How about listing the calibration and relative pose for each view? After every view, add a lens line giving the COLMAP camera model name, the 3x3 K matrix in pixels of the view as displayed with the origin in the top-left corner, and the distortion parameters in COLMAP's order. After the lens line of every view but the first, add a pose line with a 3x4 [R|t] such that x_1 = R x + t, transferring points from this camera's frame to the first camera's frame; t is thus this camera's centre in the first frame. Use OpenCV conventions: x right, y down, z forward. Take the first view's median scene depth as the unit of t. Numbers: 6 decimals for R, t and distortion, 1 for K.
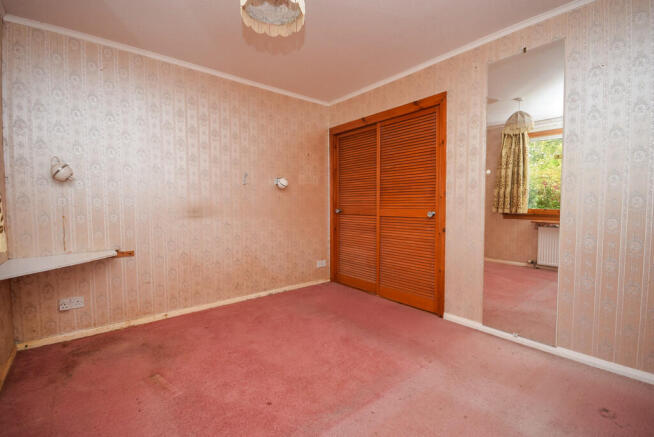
lens RADIAL K [[296.4, 0, 326.5], [0, 296.4, 219.7], [0, 0, 1]] dist [0.001118, -0.000565]
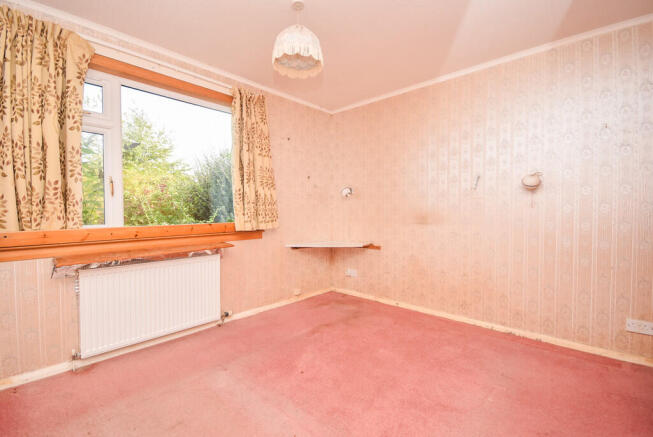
lens RADIAL K [[296.0, 0, 326.0], [0, 296.0, 224.4], [0, 0, 1]] dist [0.001118, -0.000565]
pose [[0.095390, 0.040243, -0.994626, 0.541952], [-0.047145, 0.998244, 0.035868, -0.024884], [0.994323, 0.043470, 0.097120, 0.516218]]
